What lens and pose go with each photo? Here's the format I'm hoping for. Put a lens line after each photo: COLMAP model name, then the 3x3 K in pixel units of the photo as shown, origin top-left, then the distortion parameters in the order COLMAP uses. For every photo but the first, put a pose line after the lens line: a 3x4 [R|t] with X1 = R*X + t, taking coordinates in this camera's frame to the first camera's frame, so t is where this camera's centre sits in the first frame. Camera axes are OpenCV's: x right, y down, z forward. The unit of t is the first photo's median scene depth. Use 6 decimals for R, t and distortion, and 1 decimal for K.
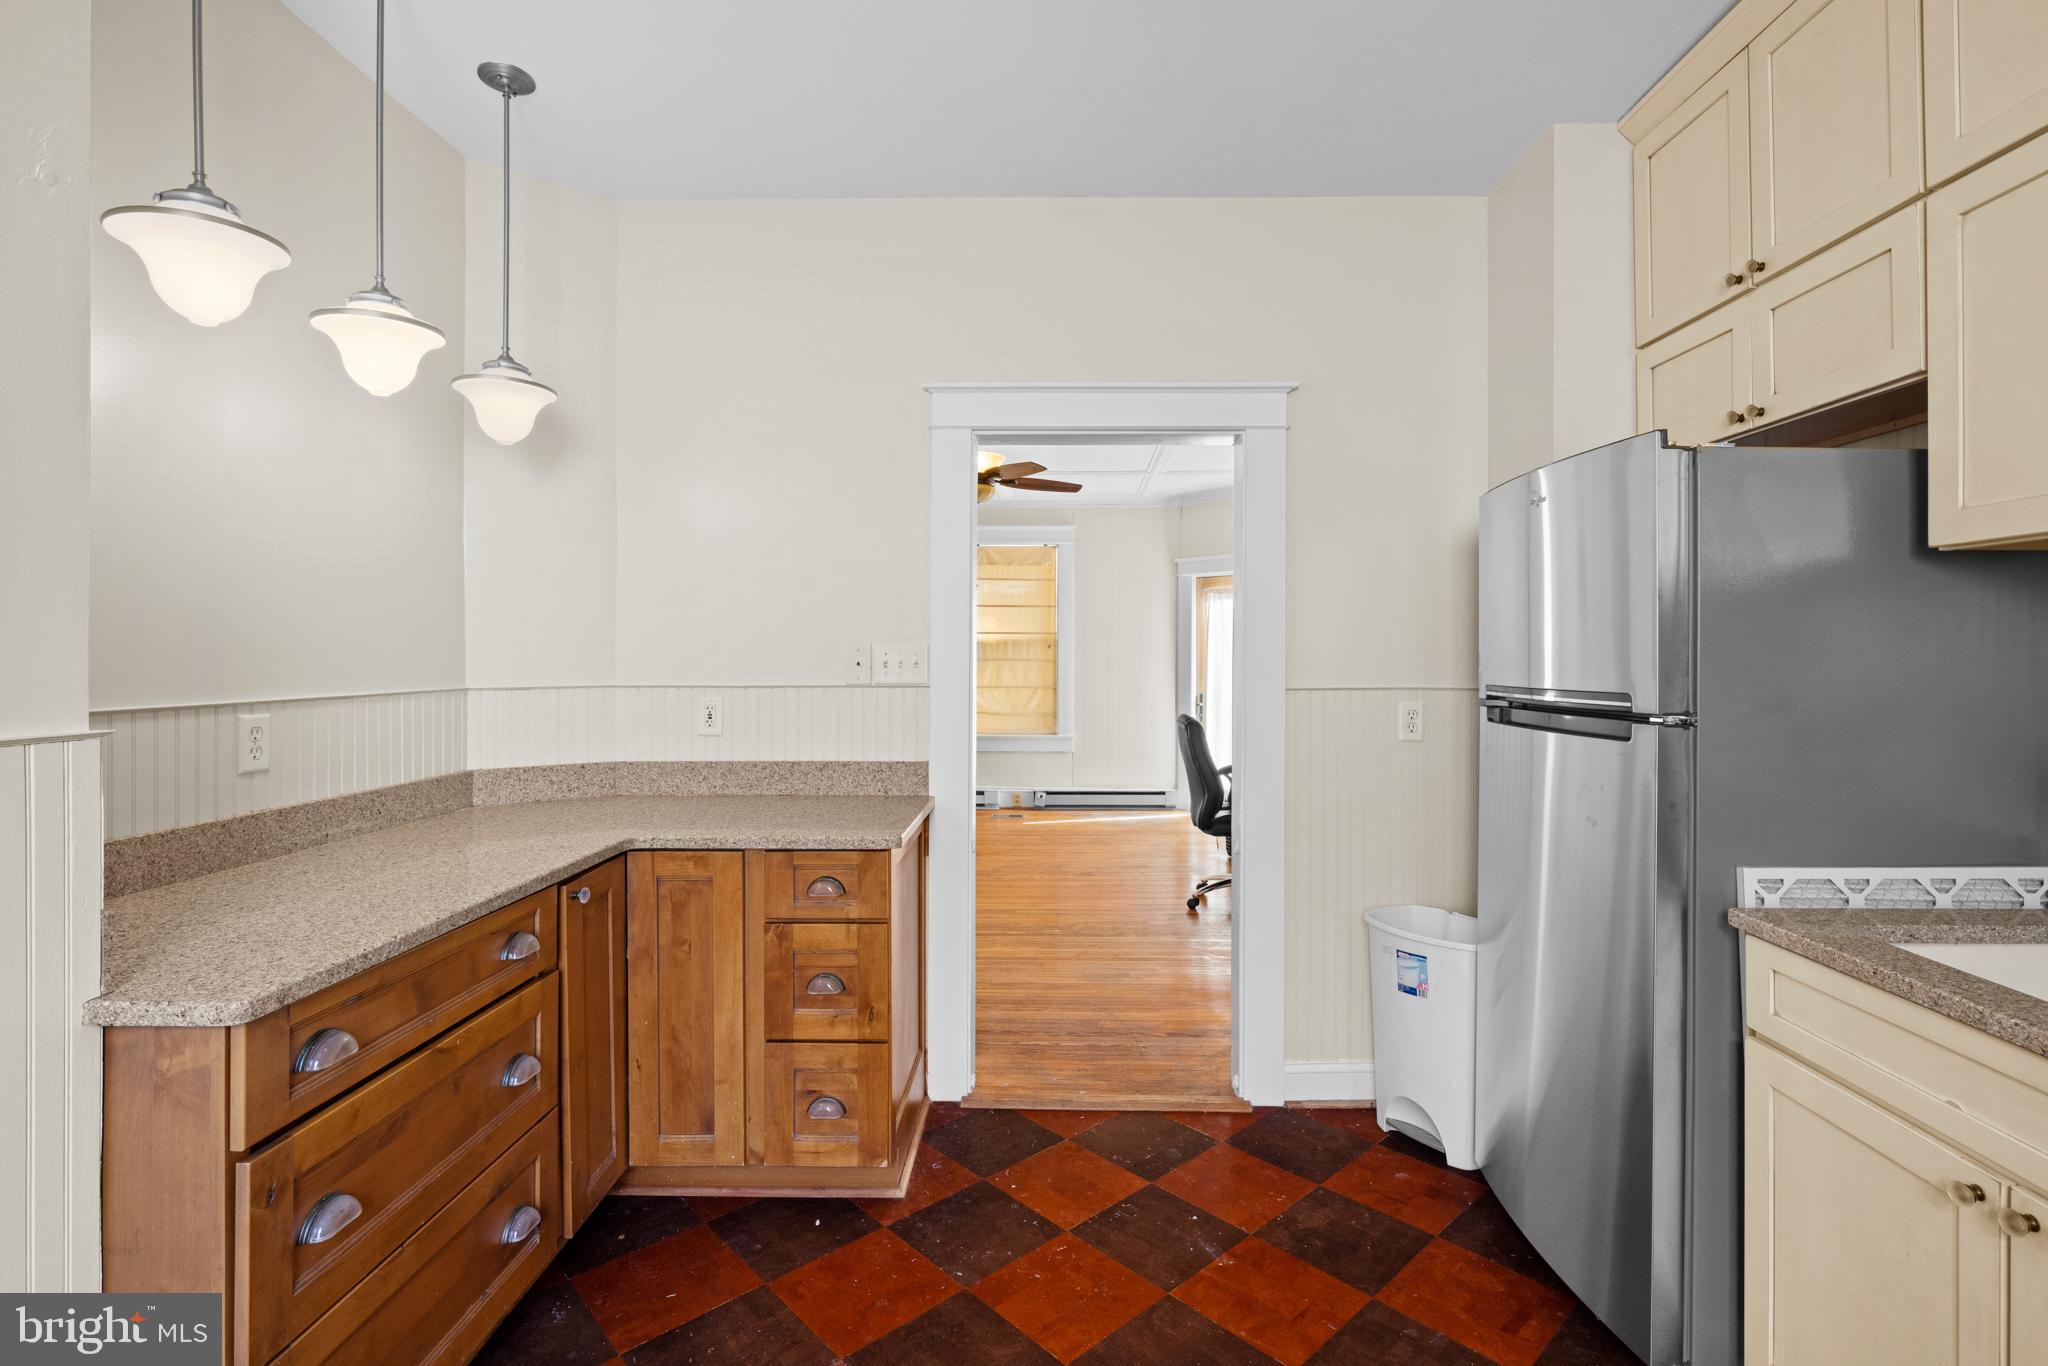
lens RADIAL K [[951.2, 0, 1034.0], [0, 951.2, 664.7], [0, 0, 1]] dist [-0.004675, 0.002519]
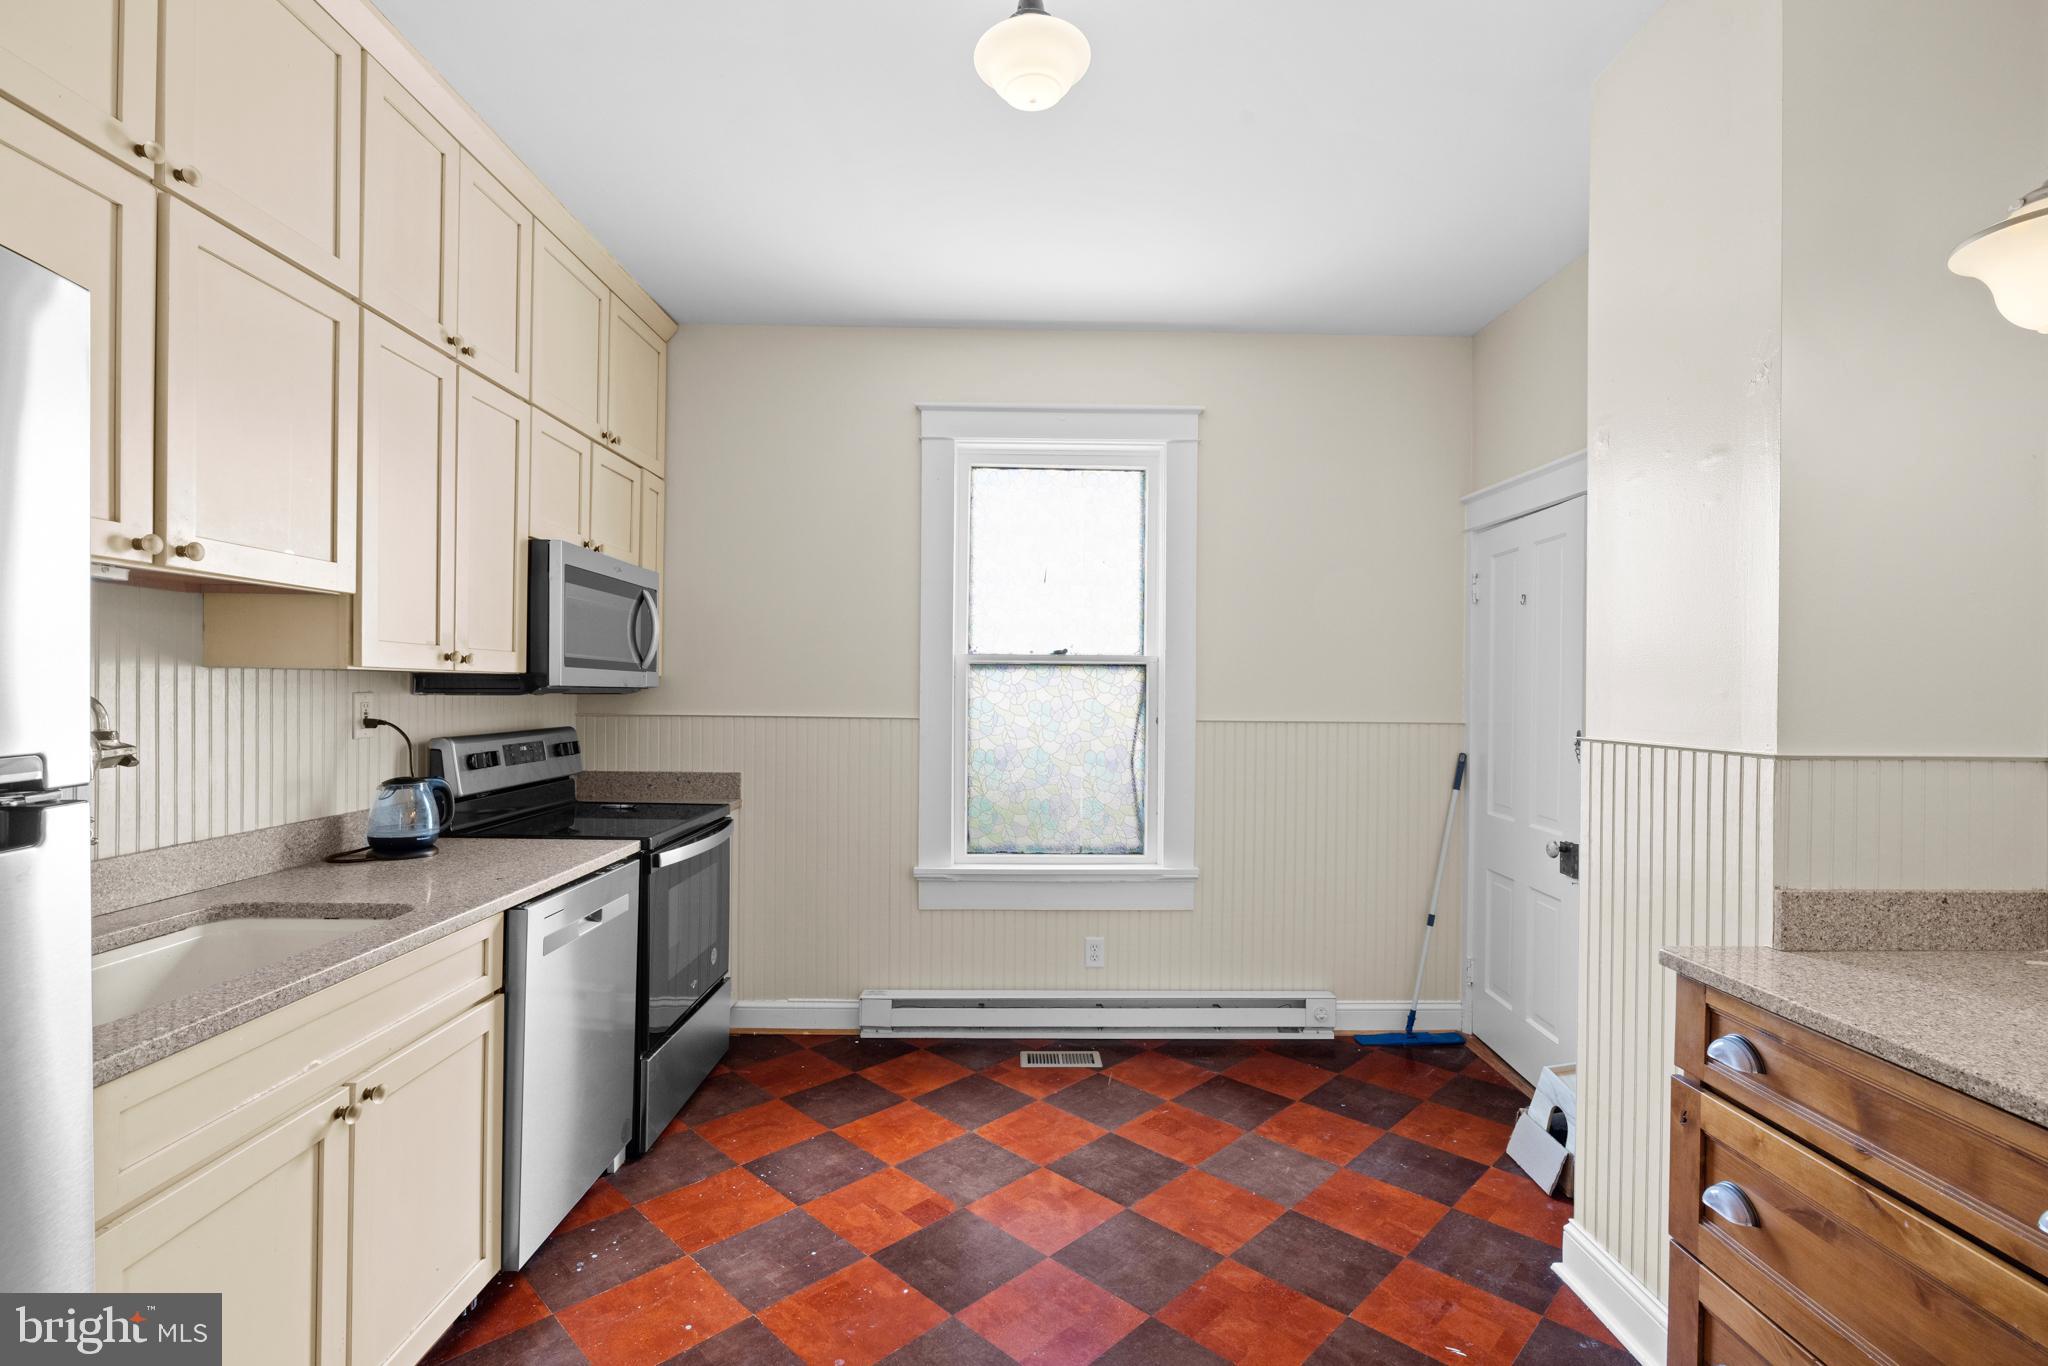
lens RADIAL K [[951.2, 0, 1025.2], [0, 951.2, 686.3], [0, 0, 1]] dist [-0.004675, 0.002519]
pose [[-0.999319, -0.008513, -0.035906, 0.111360], [-0.008541, 0.999963, 0.000646, -0.014569], [0.035899, 0.000952, -0.999355, 1.843605]]
